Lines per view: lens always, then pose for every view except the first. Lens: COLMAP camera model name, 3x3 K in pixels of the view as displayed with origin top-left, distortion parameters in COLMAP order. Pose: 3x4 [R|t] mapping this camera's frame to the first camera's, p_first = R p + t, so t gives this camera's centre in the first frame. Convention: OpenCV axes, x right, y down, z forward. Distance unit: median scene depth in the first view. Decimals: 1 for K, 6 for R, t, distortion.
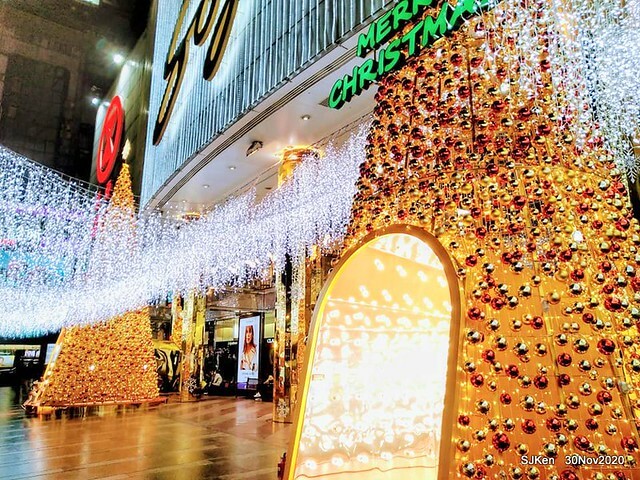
lens RADIAL K [[493.8, 0, 320.0], [0, 493.8, 240.0], [0, 0, 1]] dist [0.014488, 0.002149]
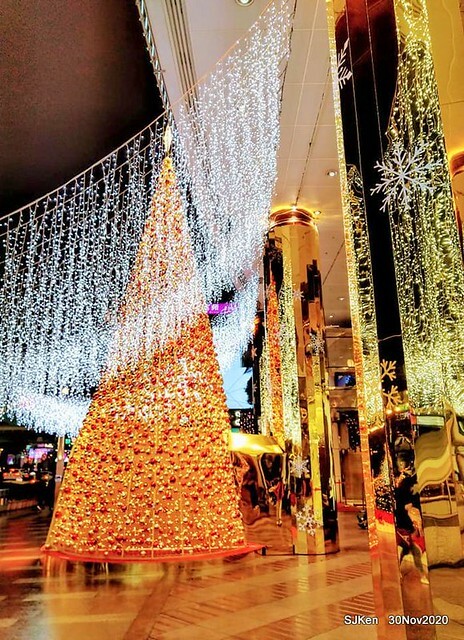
lens RADIAL K [[511.6, 0, 218.9], [0, 511.6, 319.6], [0, 0, 1]] dist [-0.060796, 0.116369]
pose [[0.786314, -0.187214, -0.588780, 0.028073], [0.155134, 0.982281, -0.105153, 0.454711], [0.598034, -0.008657, 0.801424, 1.856660]]
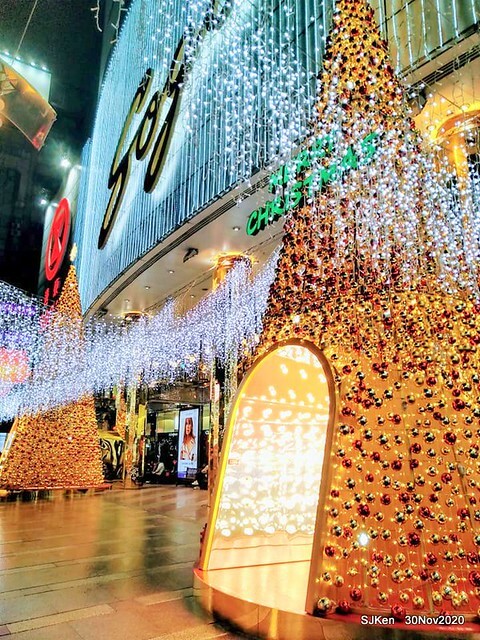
lens RADIAL K [[493.8, 0, 240.6], [0, 493.8, 330.3], [0, 0, 1]] dist [0.014488, 0.002149]
pose [[0.998994, -0.000308, -0.044842, 0.069462], [0.000158, 0.999994, -0.003356, -0.042952], [0.044843, 0.003345, 0.998988, -0.217674]]
